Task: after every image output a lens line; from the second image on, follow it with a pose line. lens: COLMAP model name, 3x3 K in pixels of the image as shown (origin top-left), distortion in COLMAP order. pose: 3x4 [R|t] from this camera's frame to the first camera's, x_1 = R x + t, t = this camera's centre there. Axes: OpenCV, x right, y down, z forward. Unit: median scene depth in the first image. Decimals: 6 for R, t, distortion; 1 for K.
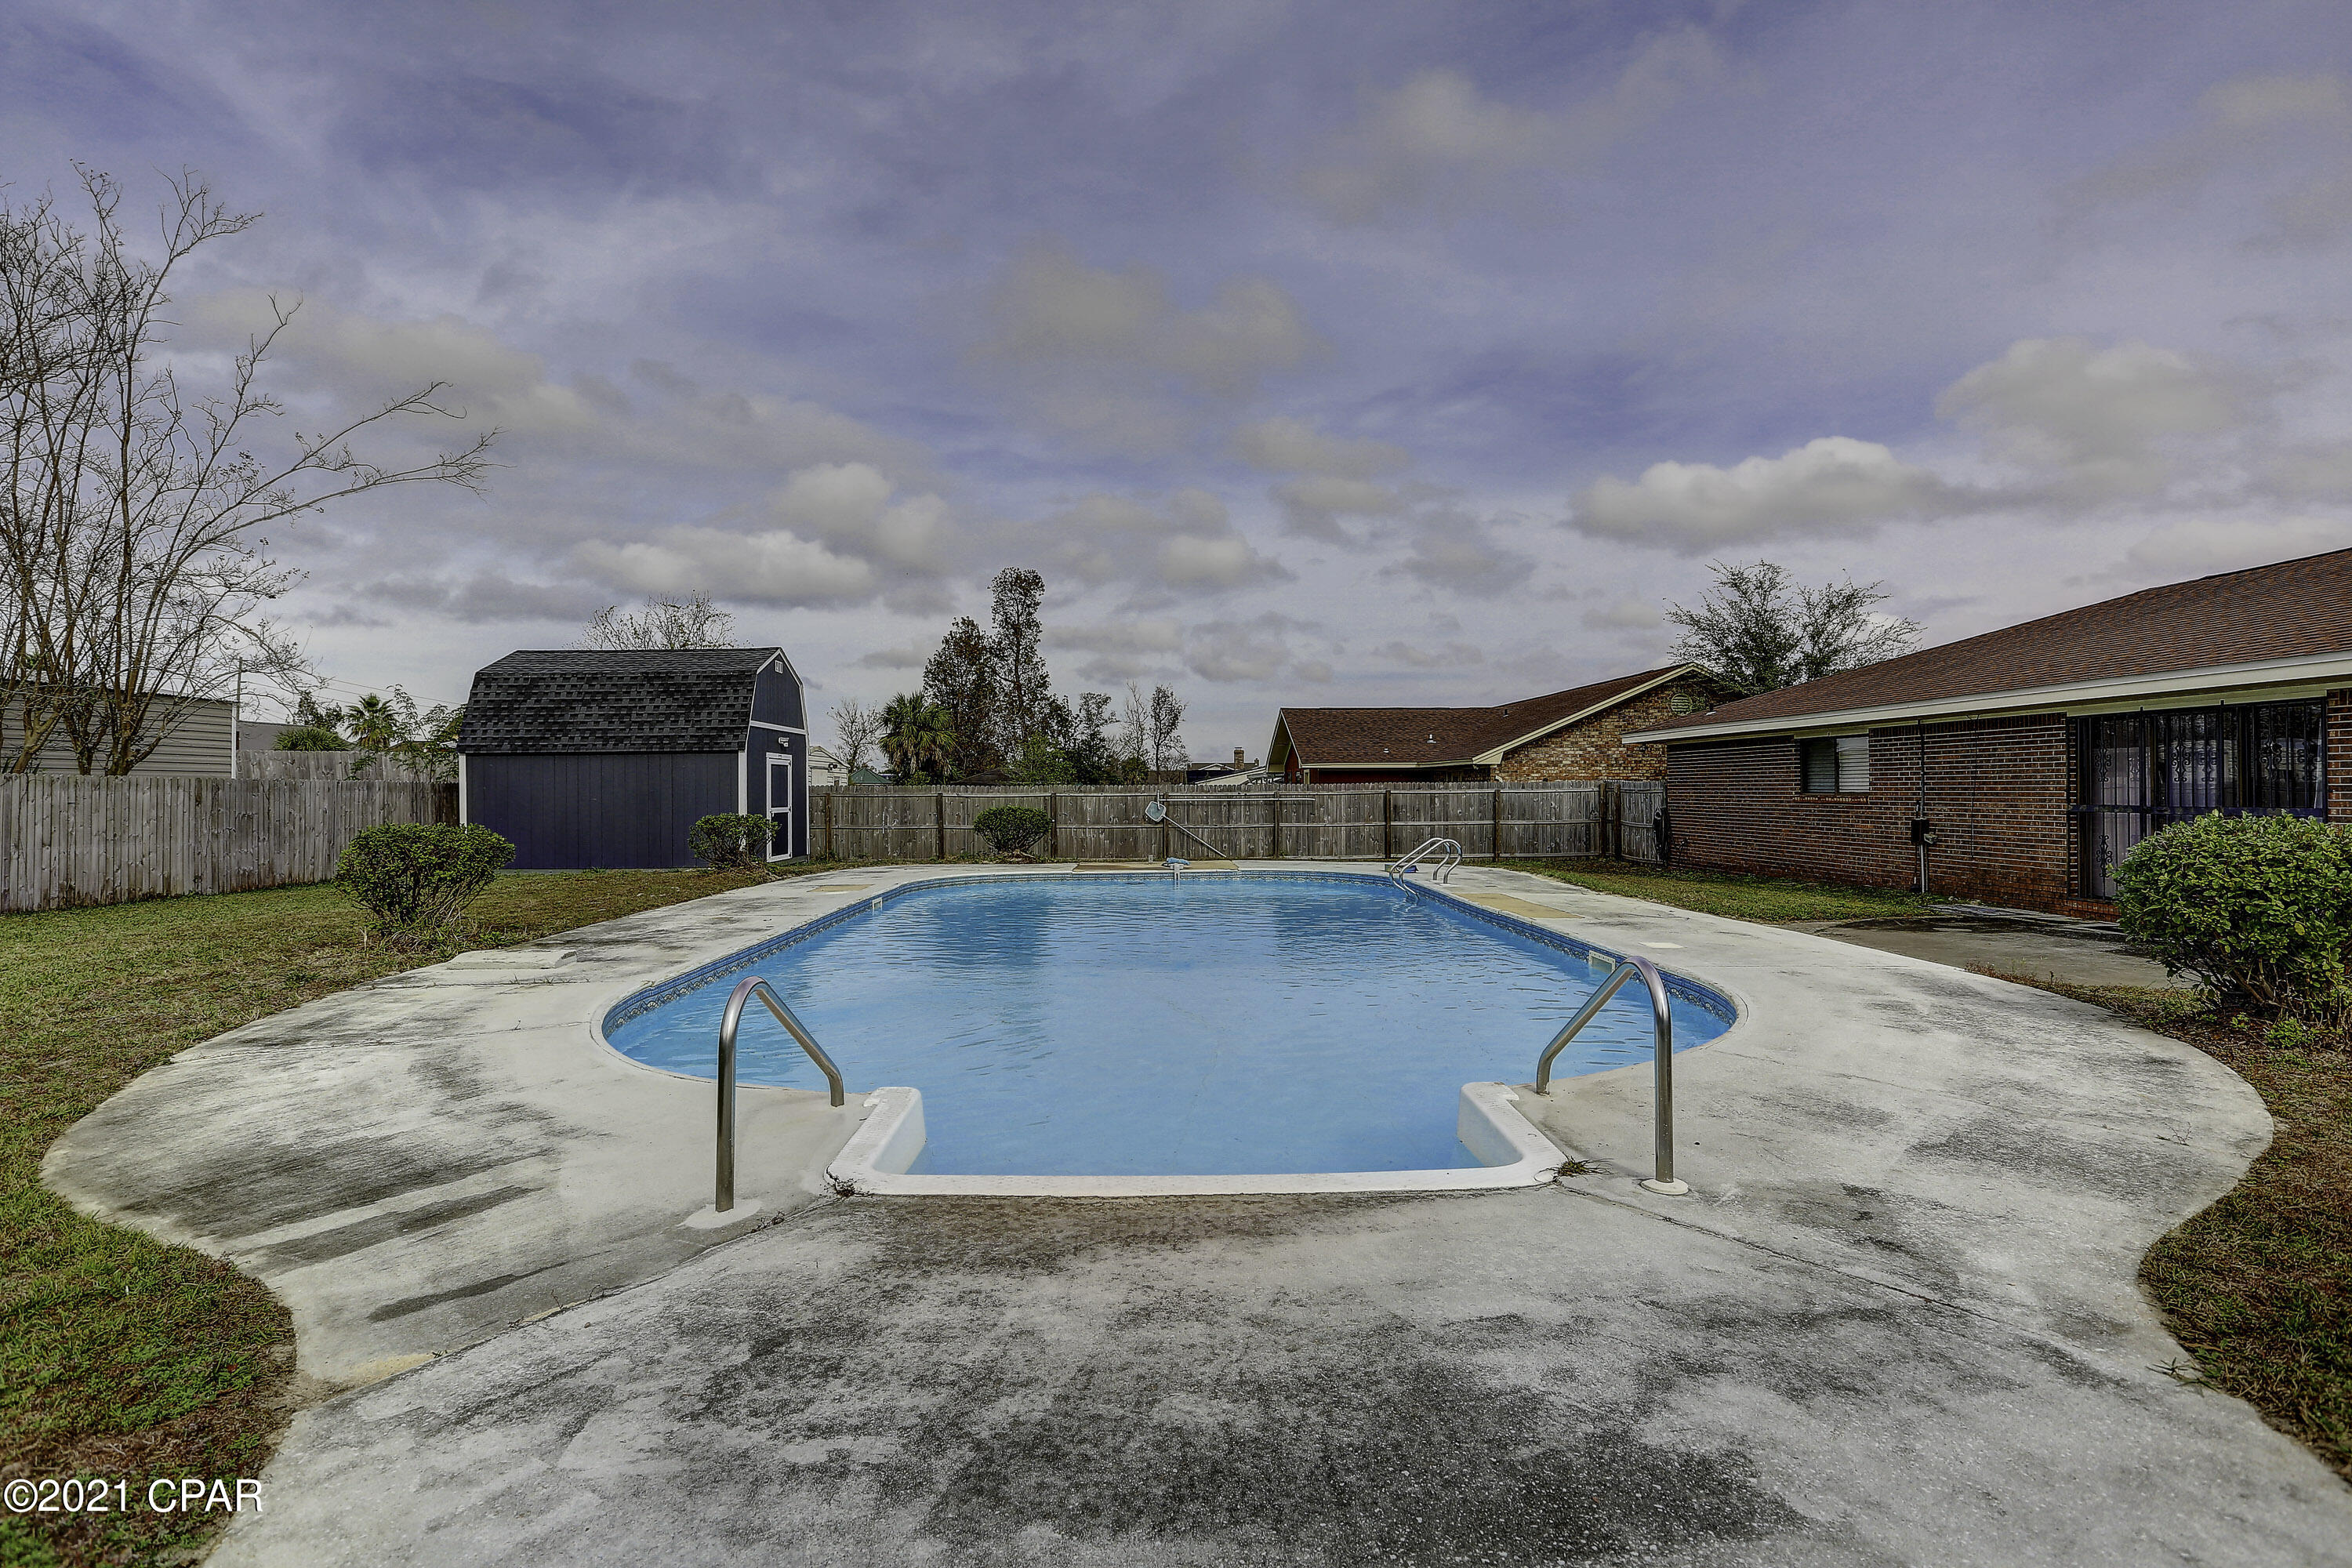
lens RADIAL K [[1129.4, 0, 1171.0], [0, 1129.4, 776.9], [0, 0, 1]] dist [-0.036344, 0.014517]
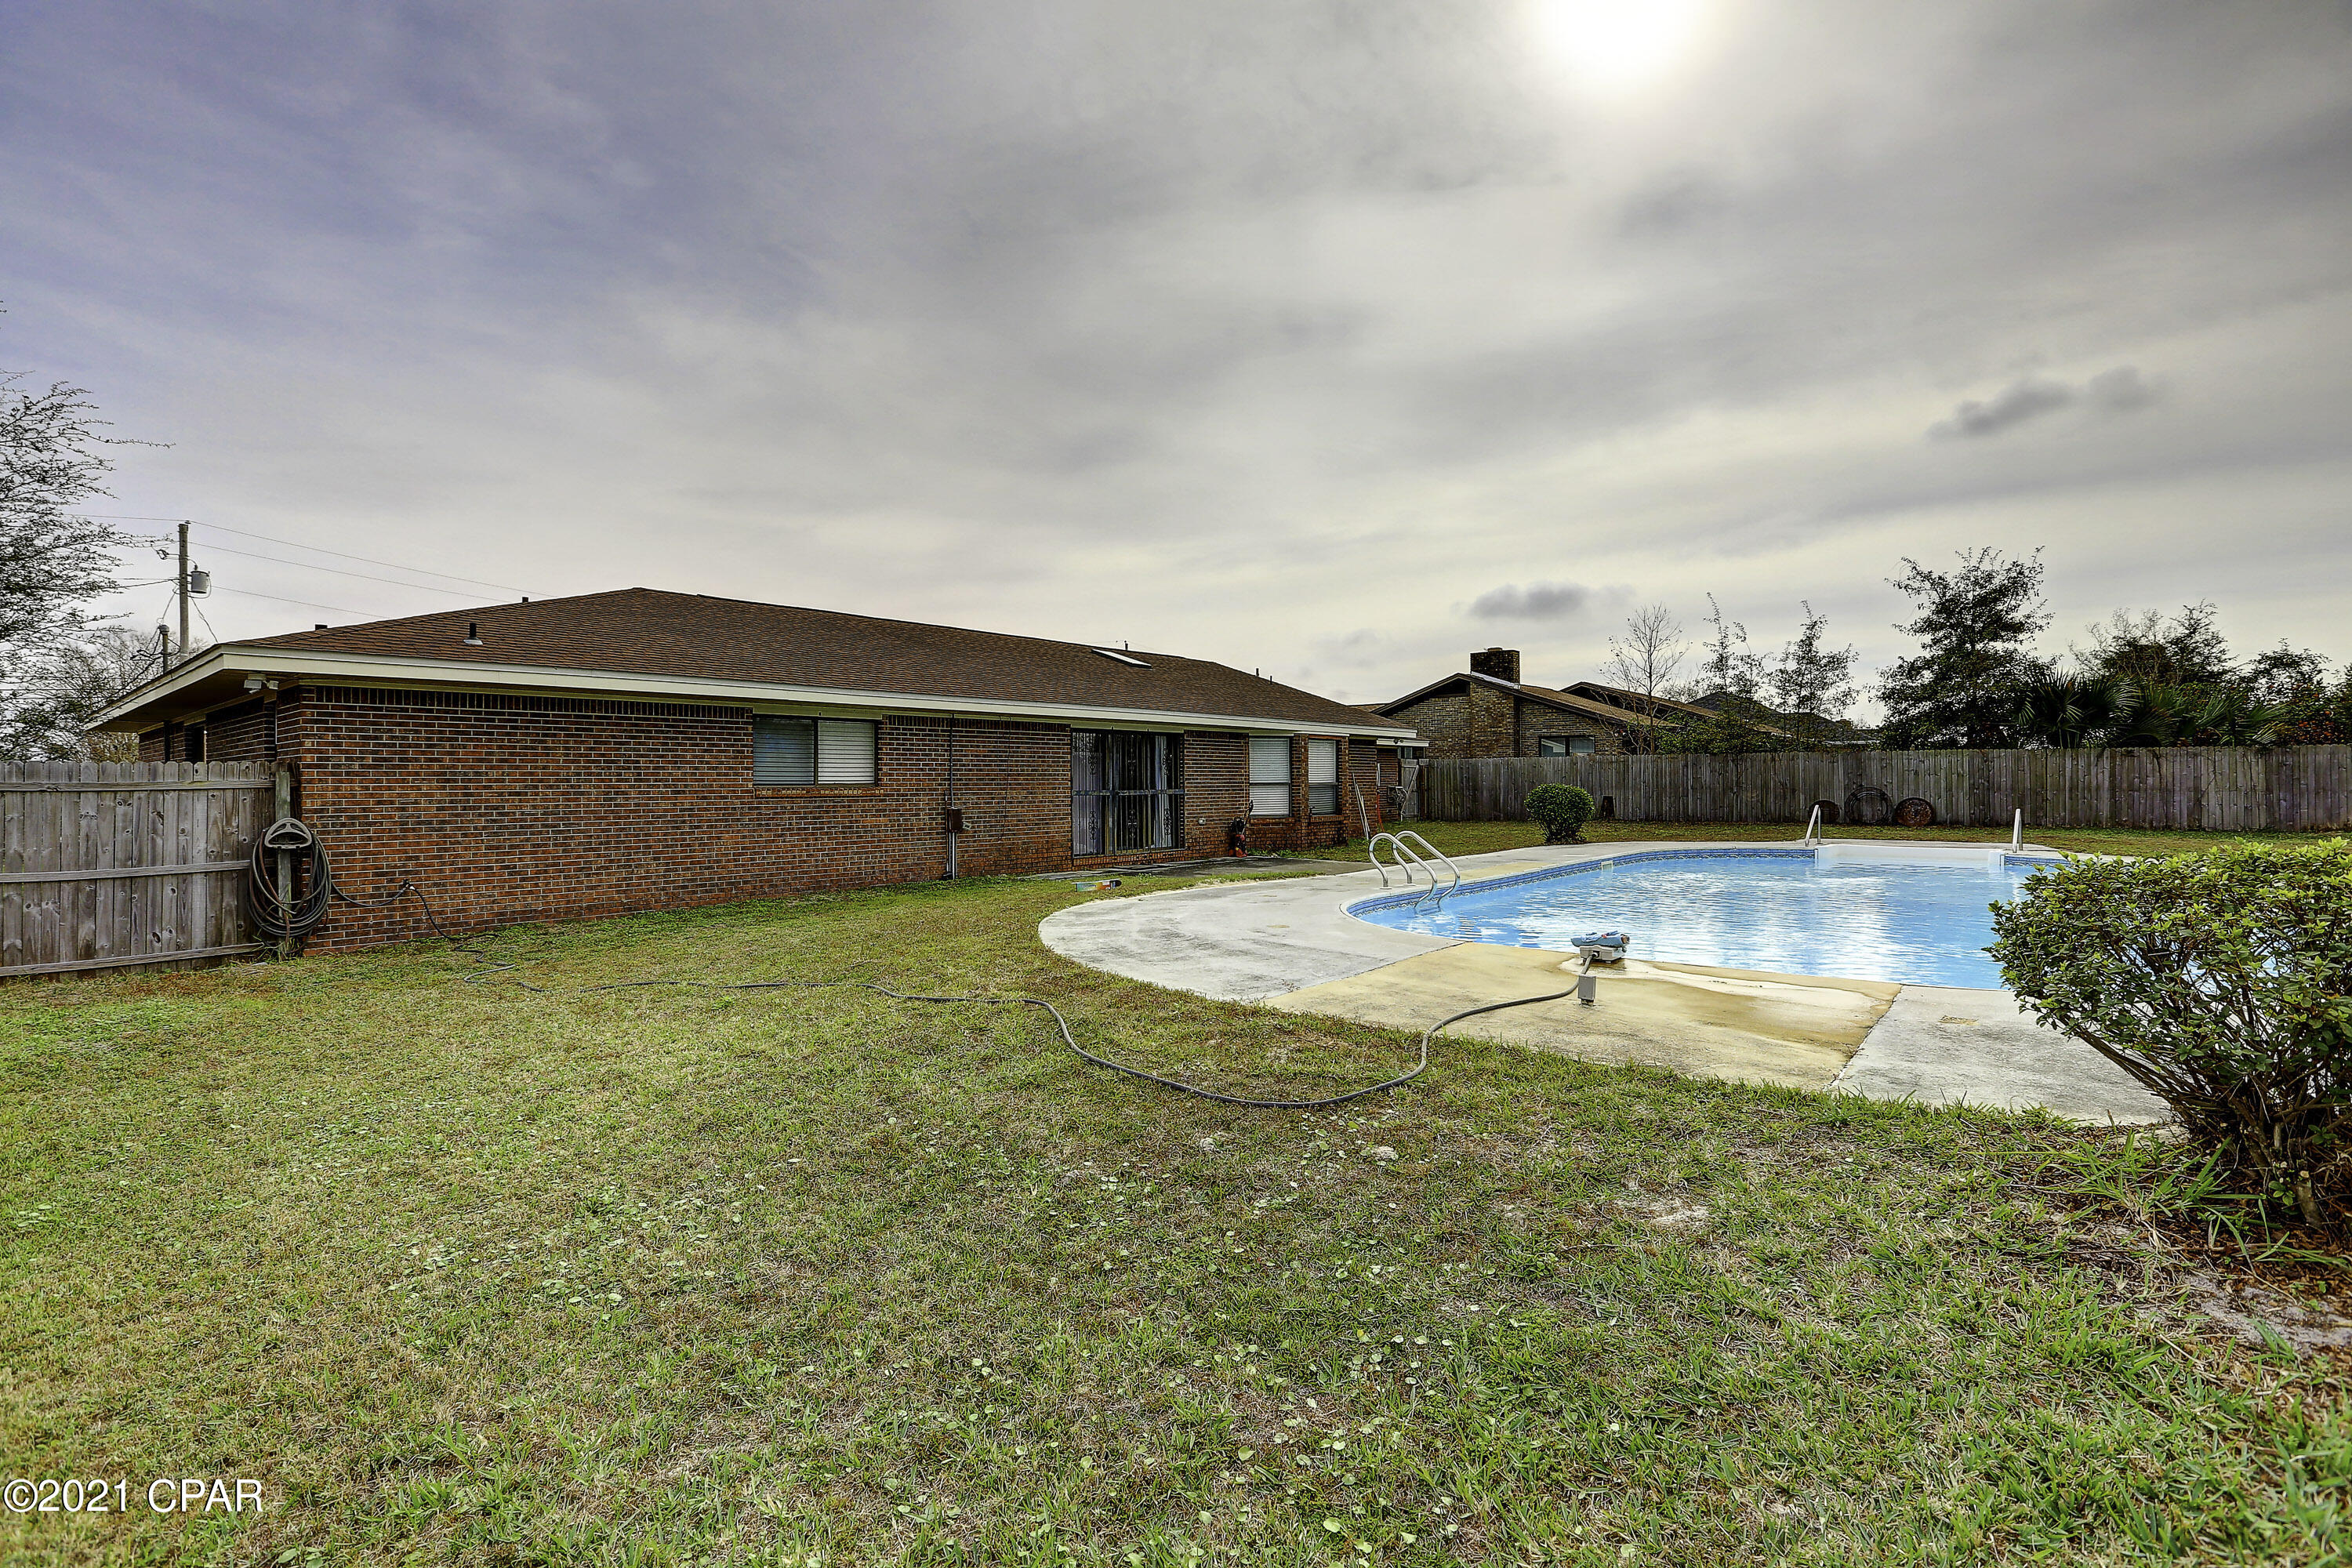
lens RADIAL K [[1091.0, 0, 1116.7], [0, 1091.0, 720.5], [0, 0, 1]] dist [-0.017261, -0.000286]
pose [[-0.726479, 0.046819, 0.685592, -0.106798], [0.000086, 0.997683, -0.068040, 0.017748], [-0.687189, -0.049371, -0.724799, 1.179737]]
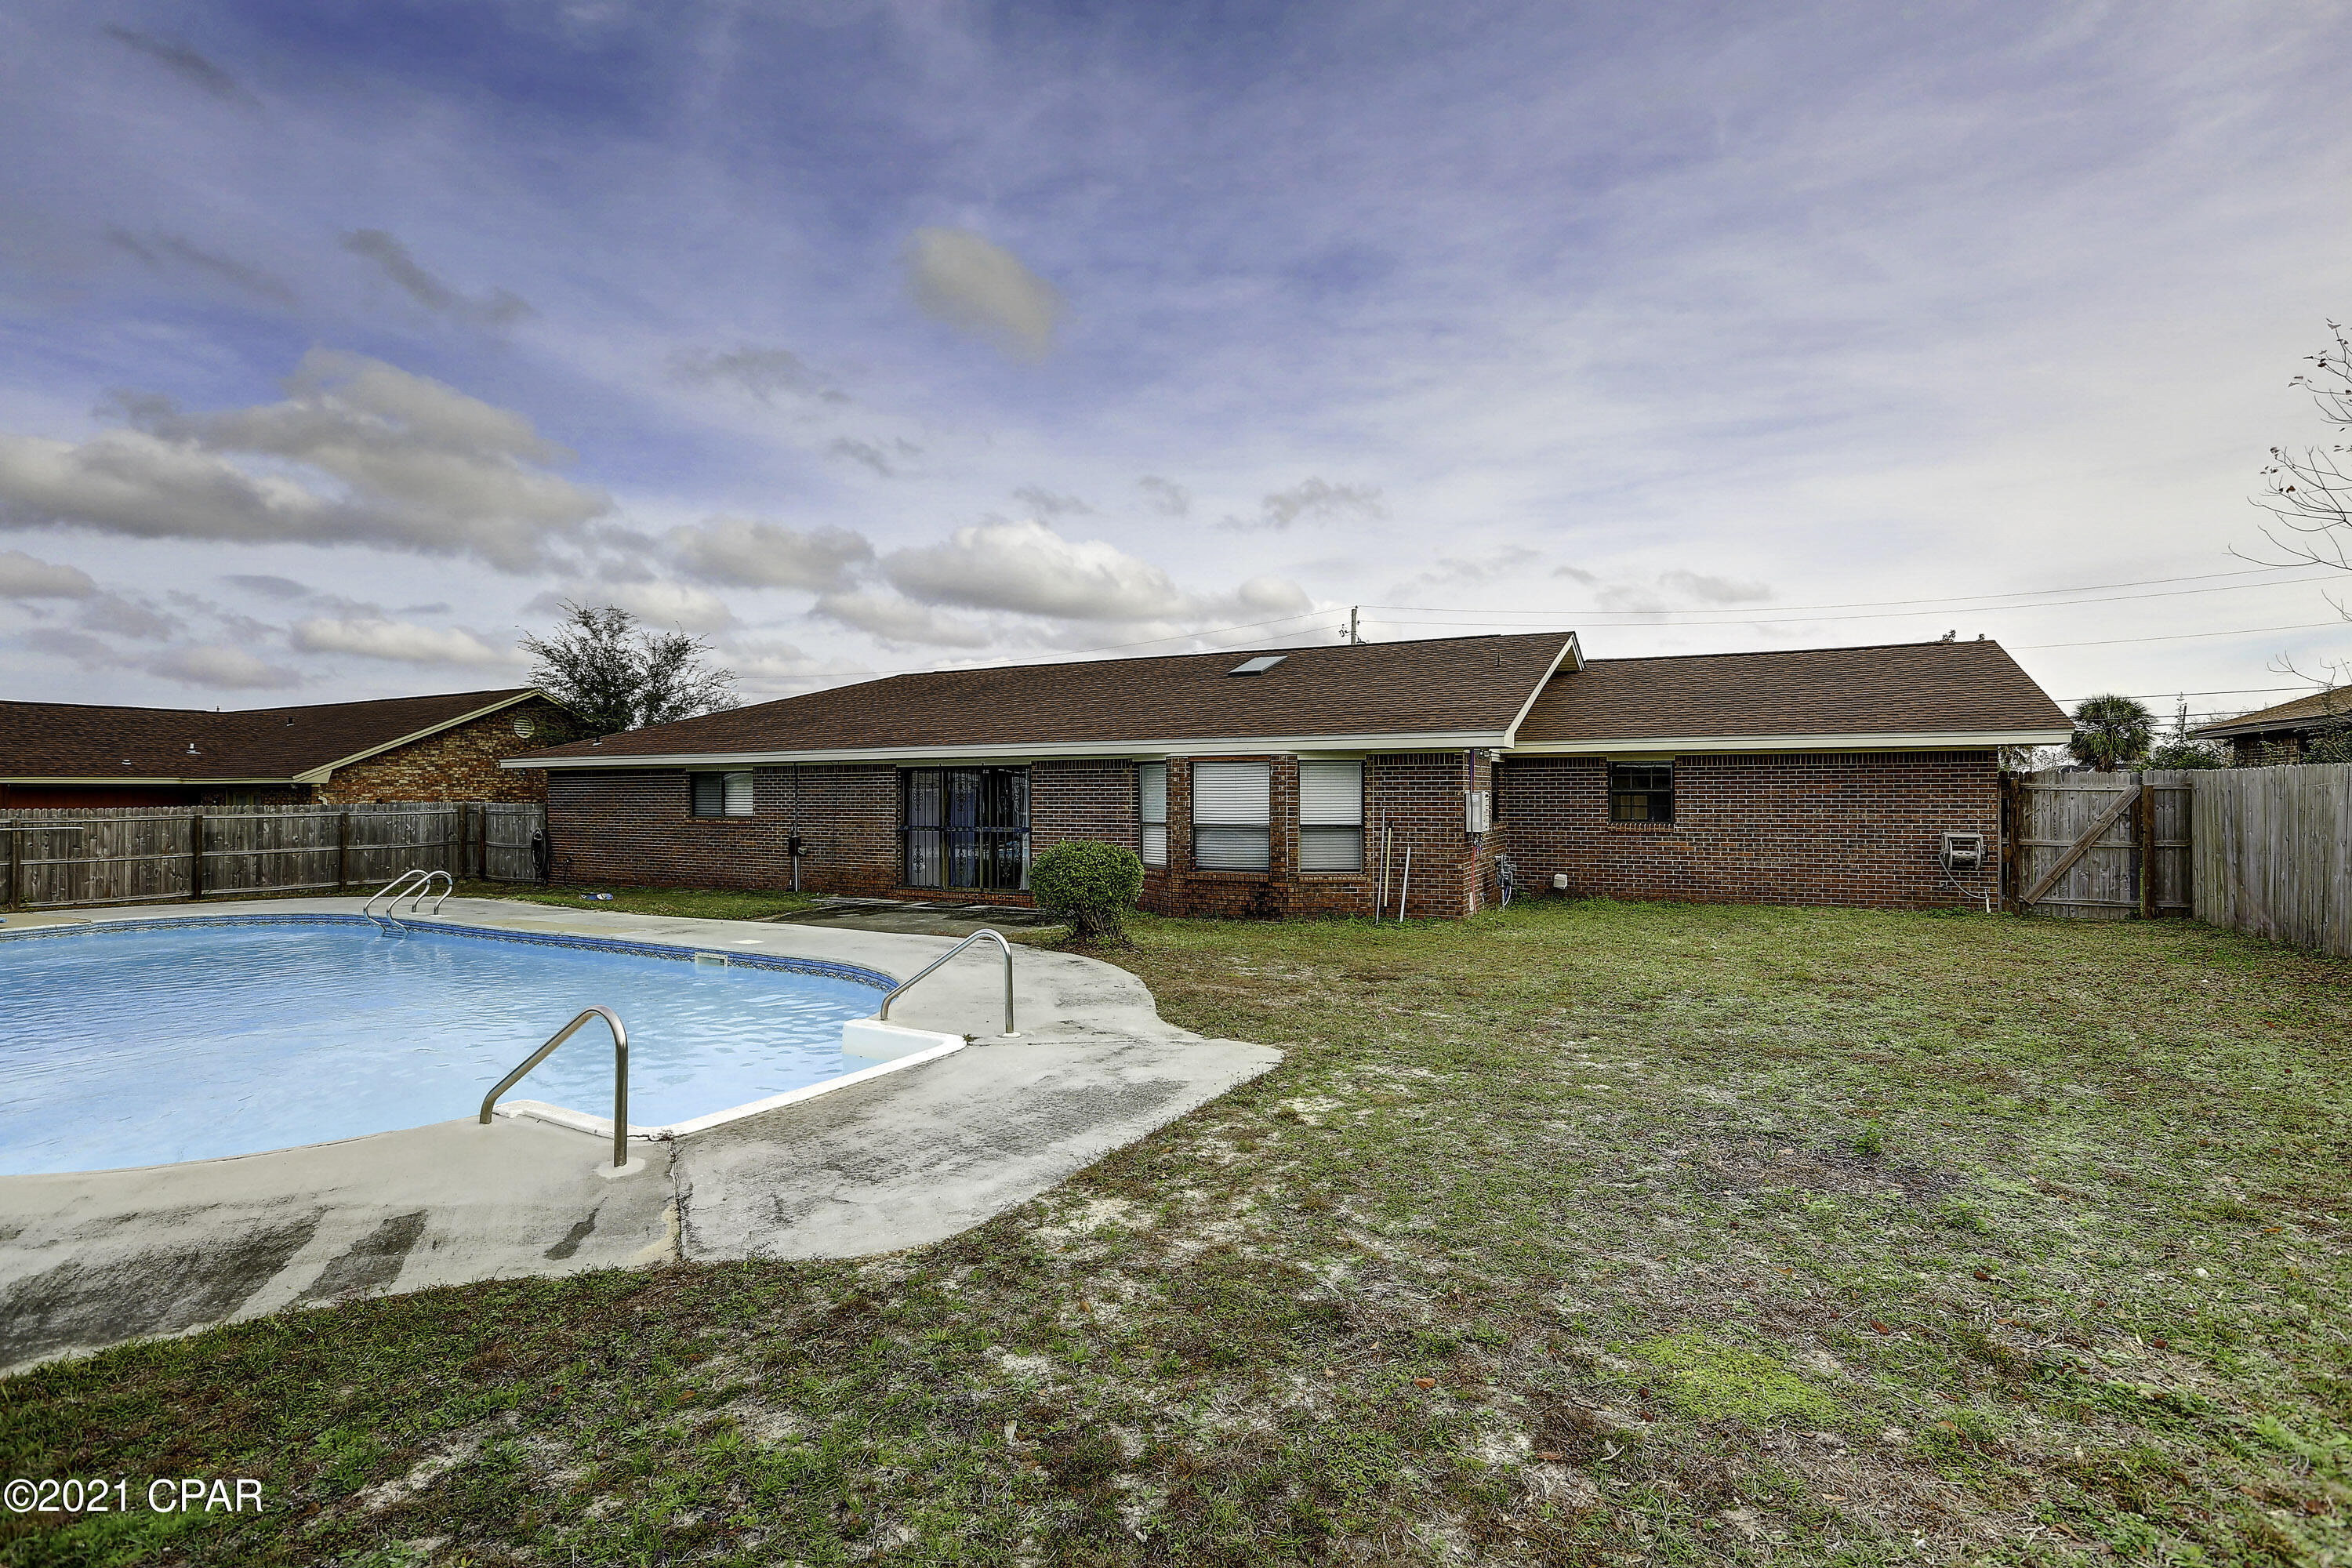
lens RADIAL K [[1129.4, 0, 1173.9], [0, 1129.4, 819.9], [0, 0, 1]] dist [-0.036344, 0.014517]
pose [[0.494053, -0.018629, 0.869232, -0.204781], [-0.009063, 0.999606, 0.026574, -0.016405], [-0.869385, -0.021007, 0.493689, -0.051615]]
